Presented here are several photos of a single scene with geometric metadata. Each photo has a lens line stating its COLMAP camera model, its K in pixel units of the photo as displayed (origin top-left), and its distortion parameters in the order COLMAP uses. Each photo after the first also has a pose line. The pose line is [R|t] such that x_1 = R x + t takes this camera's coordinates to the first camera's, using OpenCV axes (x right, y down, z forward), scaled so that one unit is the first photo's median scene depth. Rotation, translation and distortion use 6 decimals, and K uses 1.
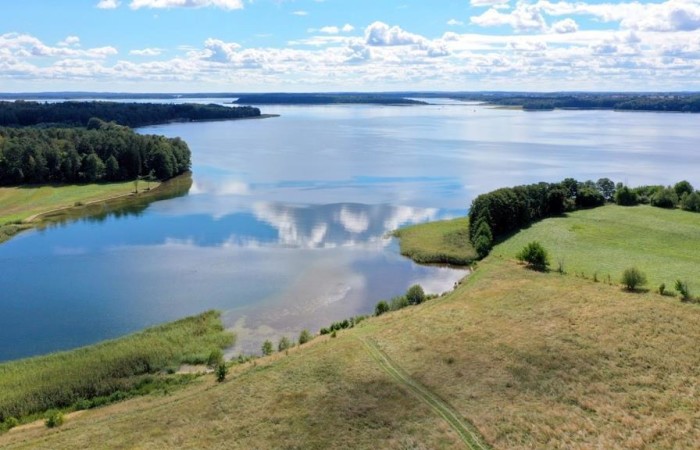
lens RADIAL K [[609.2, 0, 350.0], [0, 609.2, 225.0], [0, 0, 1]] dist [-0.014913, -0.001886]
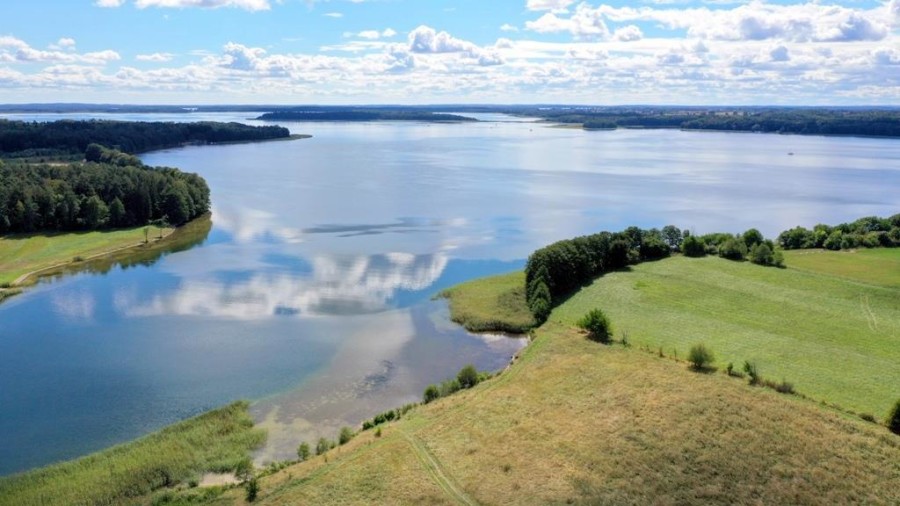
lens RADIAL K [[685.0, 0, 450.0], [0, 685.0, 253.0], [0, 0, 1]] dist [-0.007963, -0.014563]
pose [[0.996404, -0.002271, 0.084698, -0.002746], [0.002003, 0.999993, 0.003240, -0.039936], [-0.084705, -0.003059, 0.996401, -0.007431]]
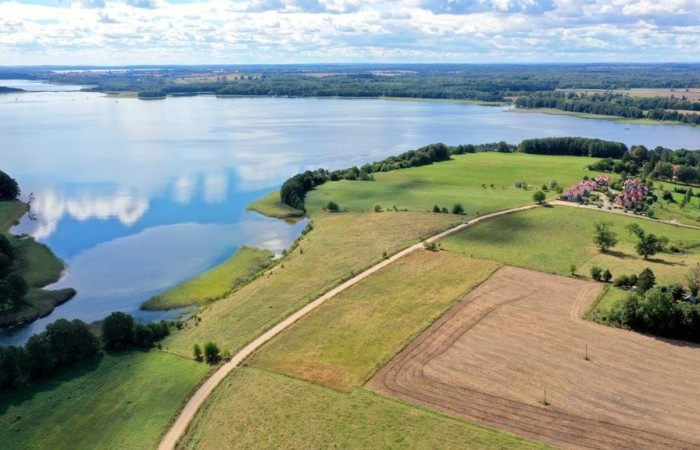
lens RADIAL K [[632.7, 0, 350.0], [0, 632.7, 225.0], [0, 0, 1]] dist [0.001388, 0.002283]
pose [[0.779395, -0.146742, 0.609107, -0.818889], [0.122334, 0.989116, 0.081756, -0.051361], [-0.614474, 0.010795, 0.788863, -0.719447]]
